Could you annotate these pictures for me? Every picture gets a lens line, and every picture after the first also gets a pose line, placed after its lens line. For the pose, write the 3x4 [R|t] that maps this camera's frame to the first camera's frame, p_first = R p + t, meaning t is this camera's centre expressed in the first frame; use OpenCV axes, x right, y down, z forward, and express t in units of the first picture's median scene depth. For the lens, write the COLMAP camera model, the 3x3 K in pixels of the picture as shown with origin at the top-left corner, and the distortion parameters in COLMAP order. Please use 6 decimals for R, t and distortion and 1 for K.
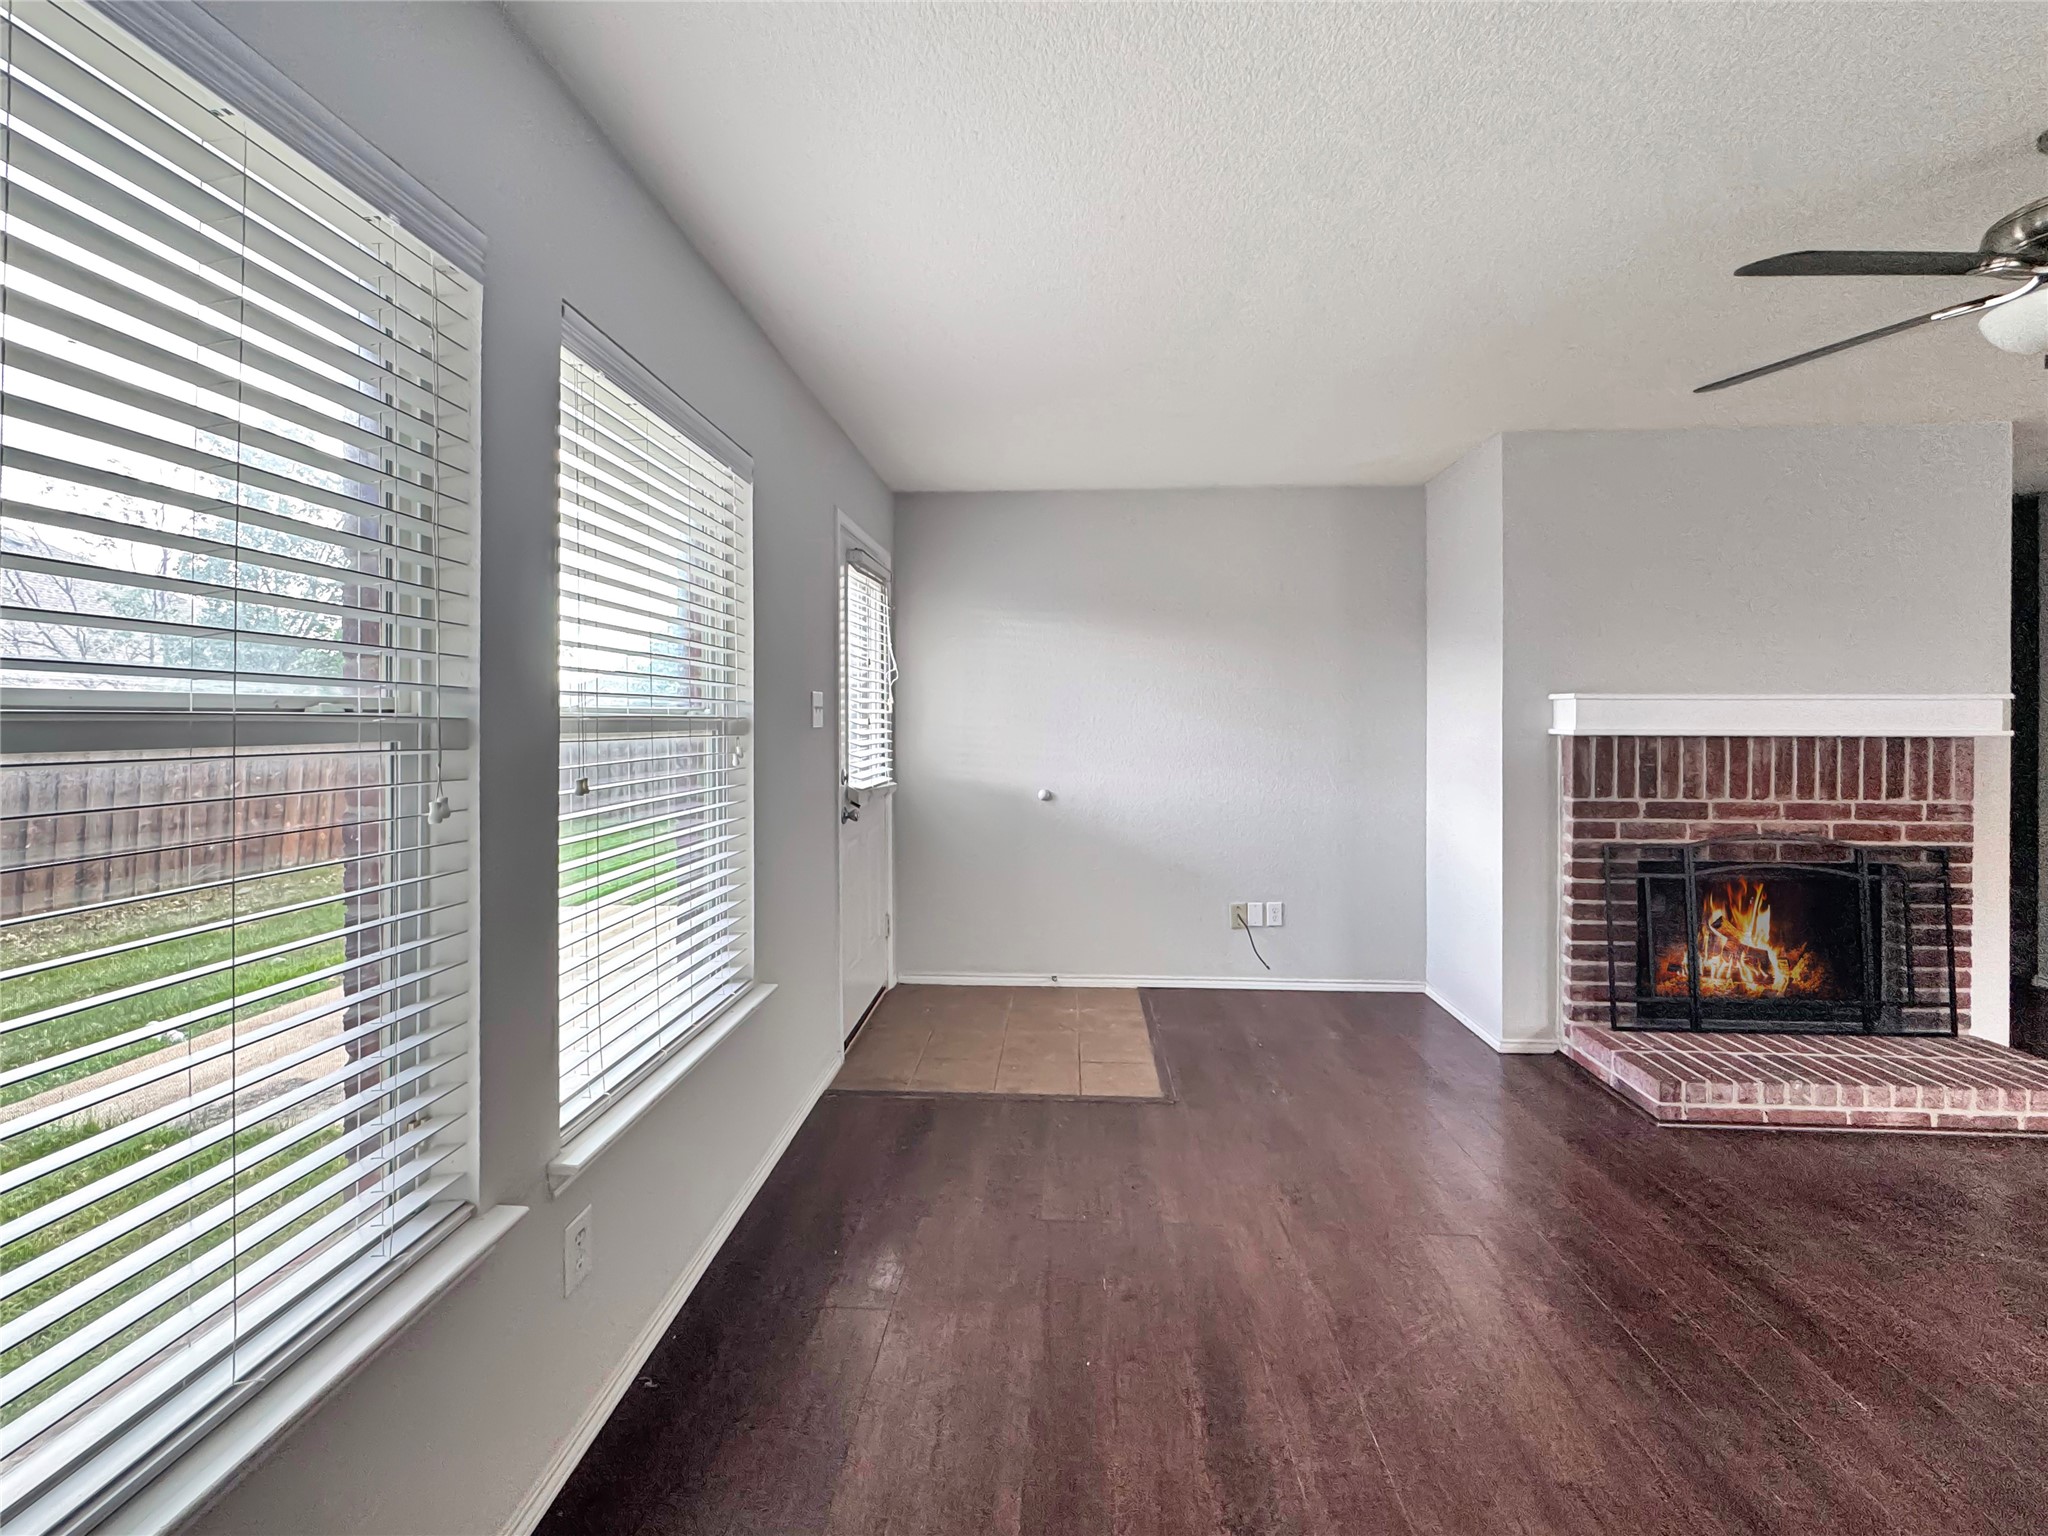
lens RADIAL K [[847.7, 0, 1085.8], [0, 847.7, 717.1], [0, 0, 1]] dist [-0.000053, -0.001454]
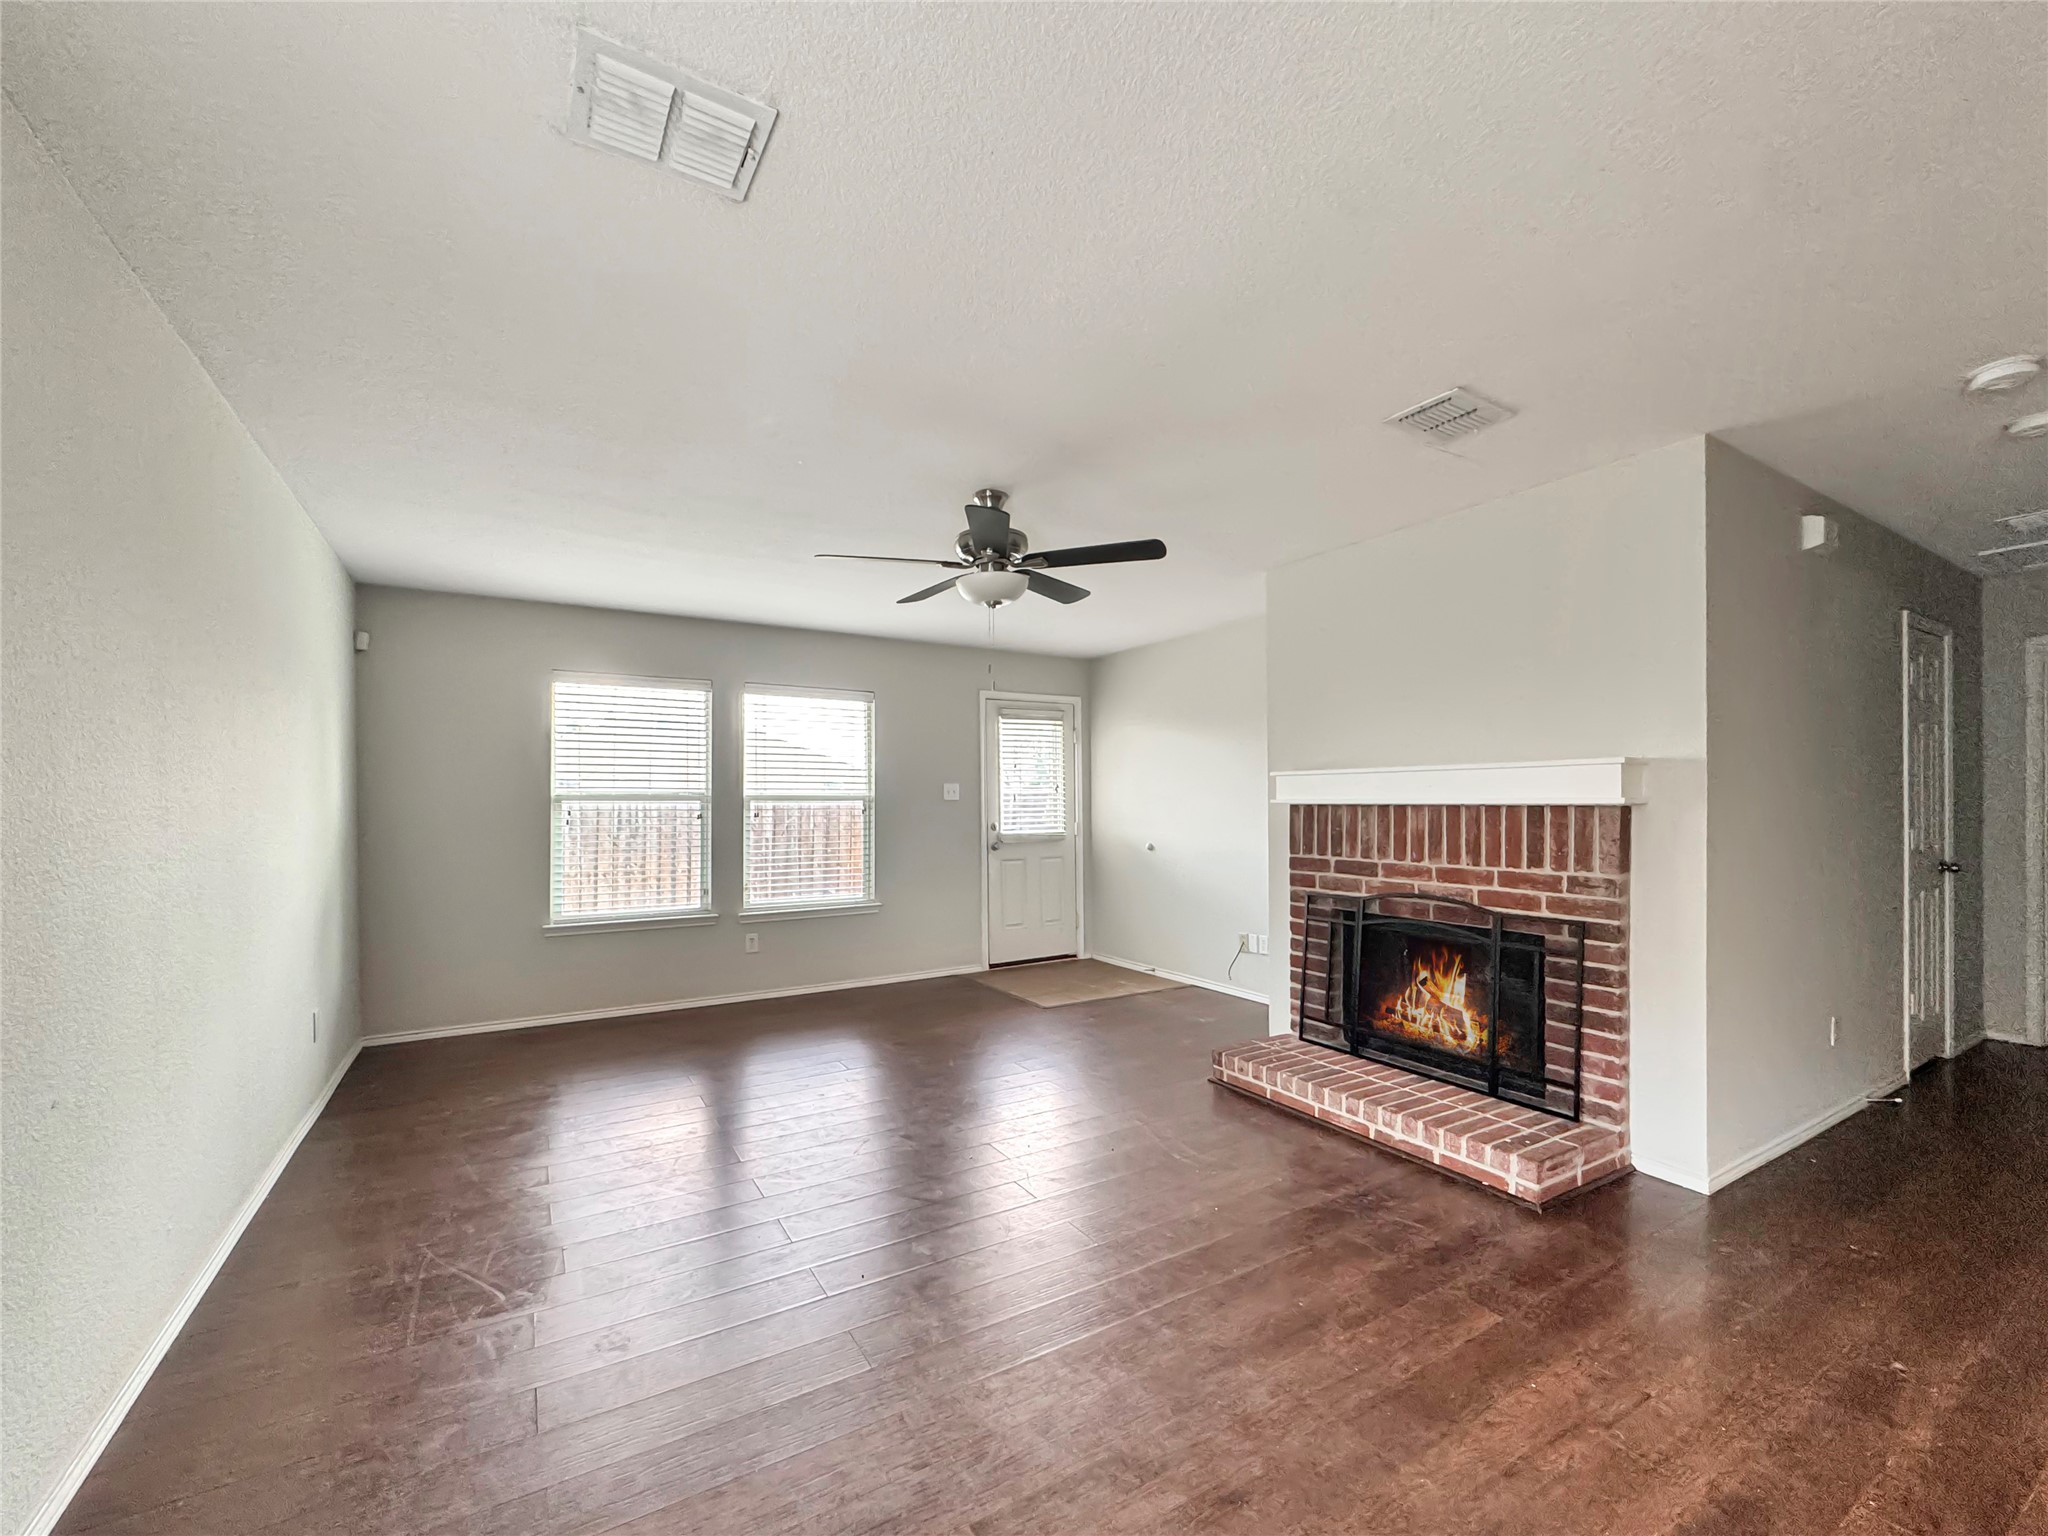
lens RADIAL K [[847.7, 0, 1016.5], [0, 847.7, 794.8], [0, 0, 1]] dist [-0.000053, -0.001454]
pose [[0.567718, -0.009879, -0.823164, 1.410619], [0.007581, 0.999948, -0.006772, 0.013139], [0.823188, -0.002396, 0.567764, -0.052647]]
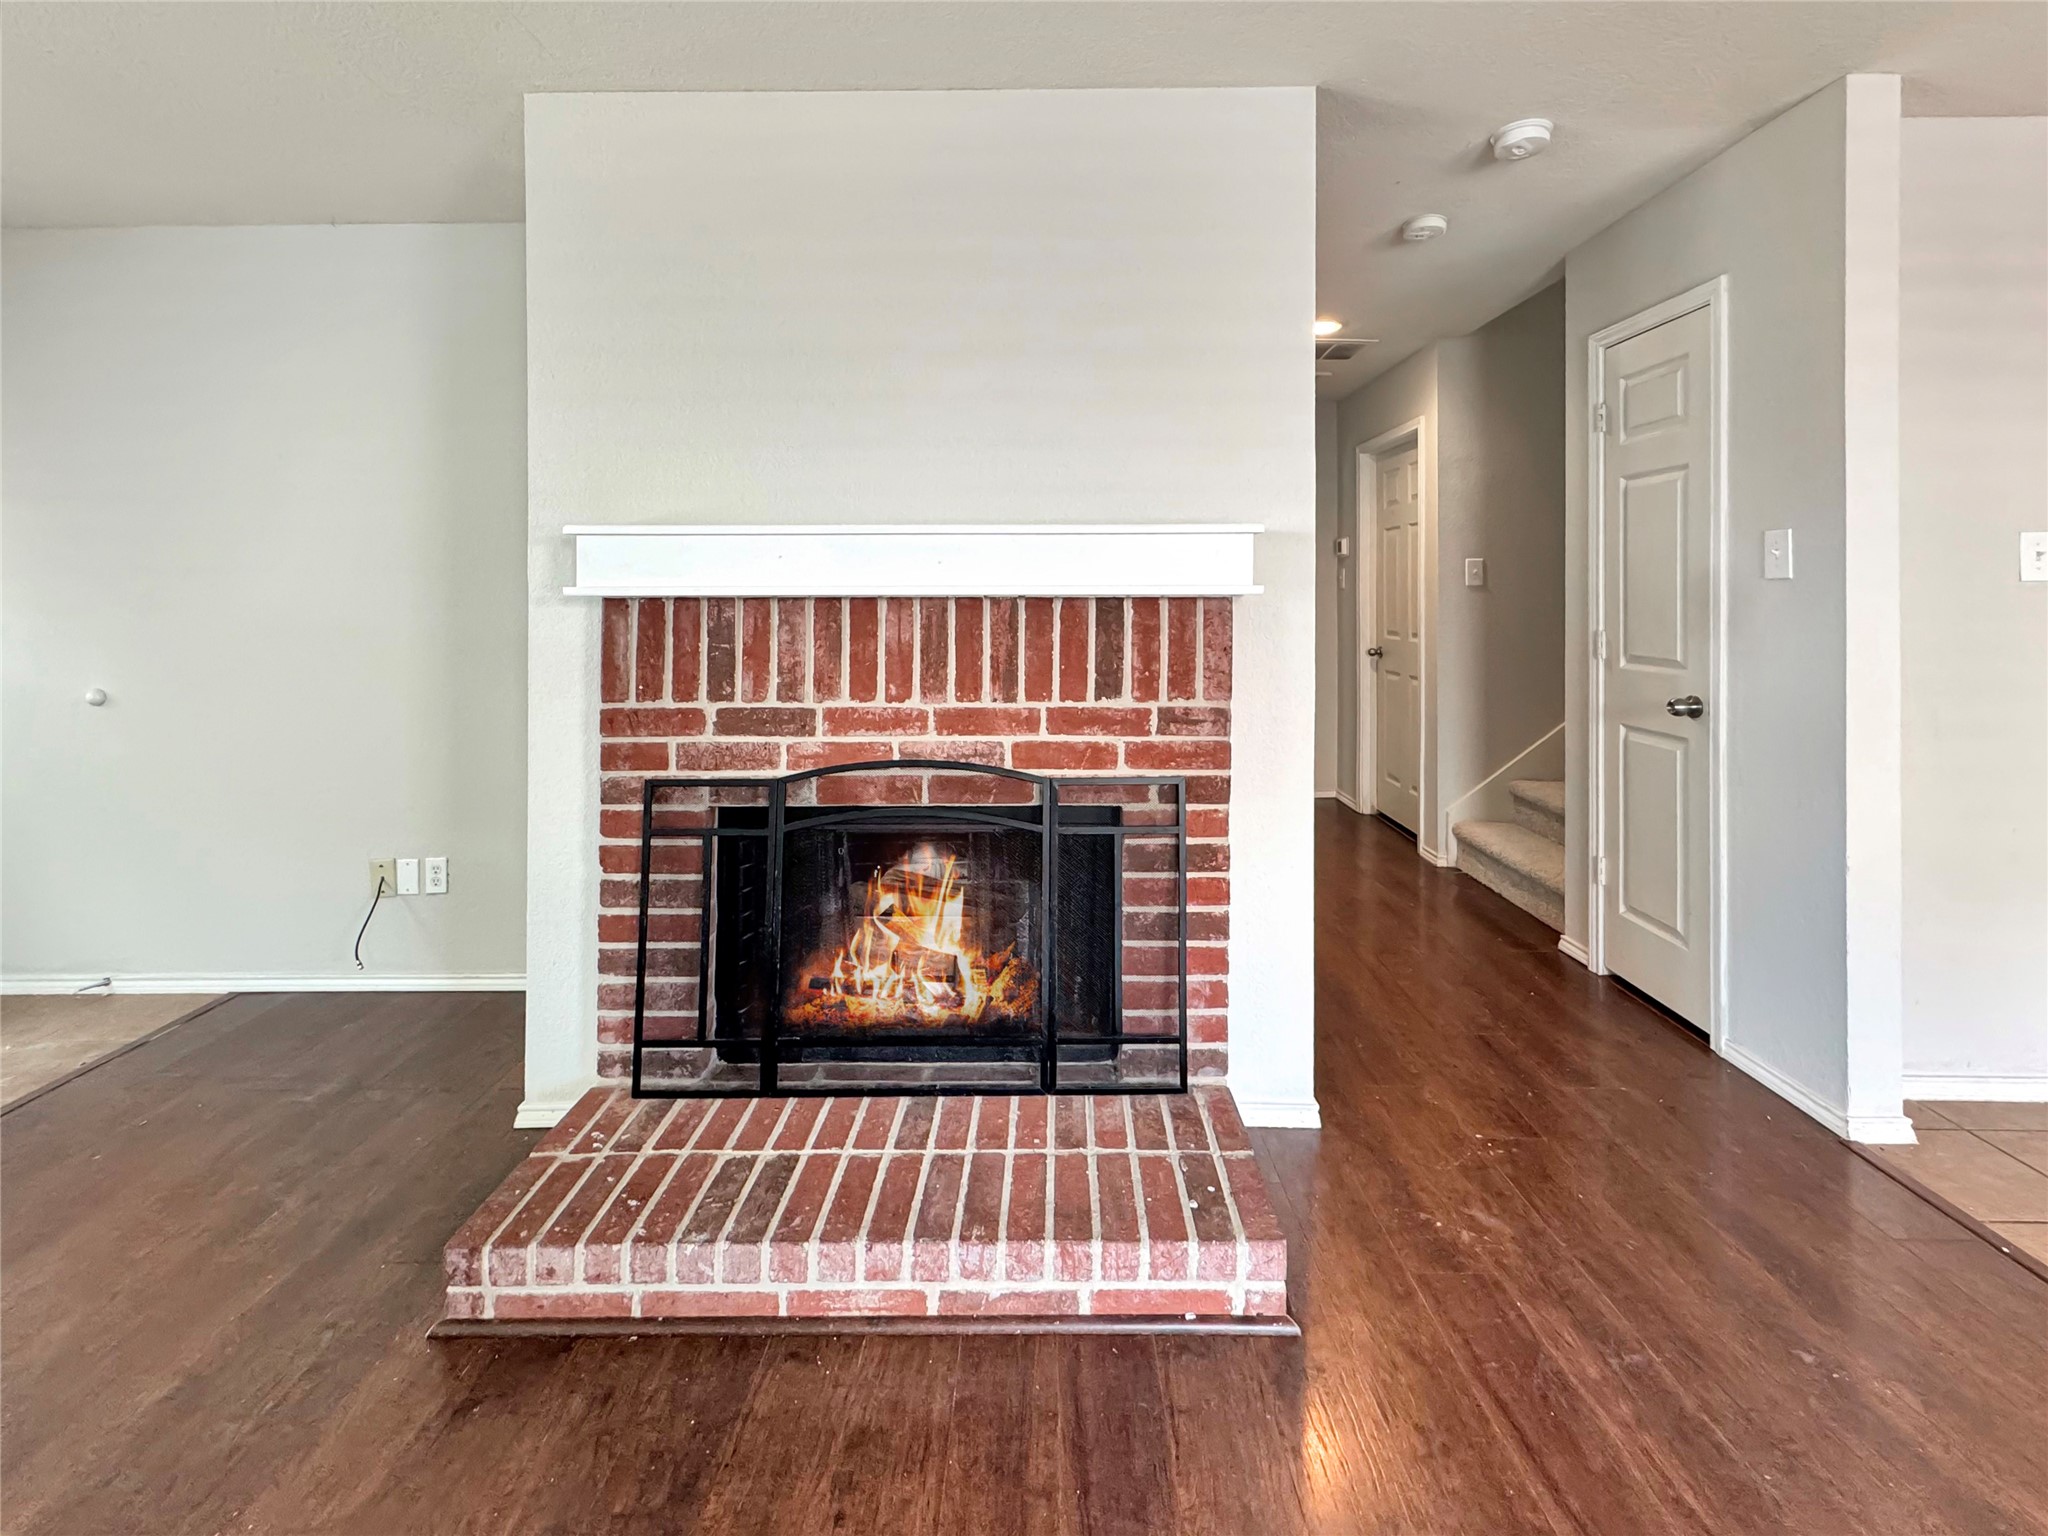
lens RADIAL K [[907.8, 0, 1088.7], [0, 907.8, 604.4], [0, 0, 1]] dist [0.002705, -0.000636]
pose [[0.997369, -0.002946, 0.072437, 0.886319], [0.002390, 0.999967, 0.007766, 0.023516], [-0.072457, -0.007572, 0.997343, 0.350471]]
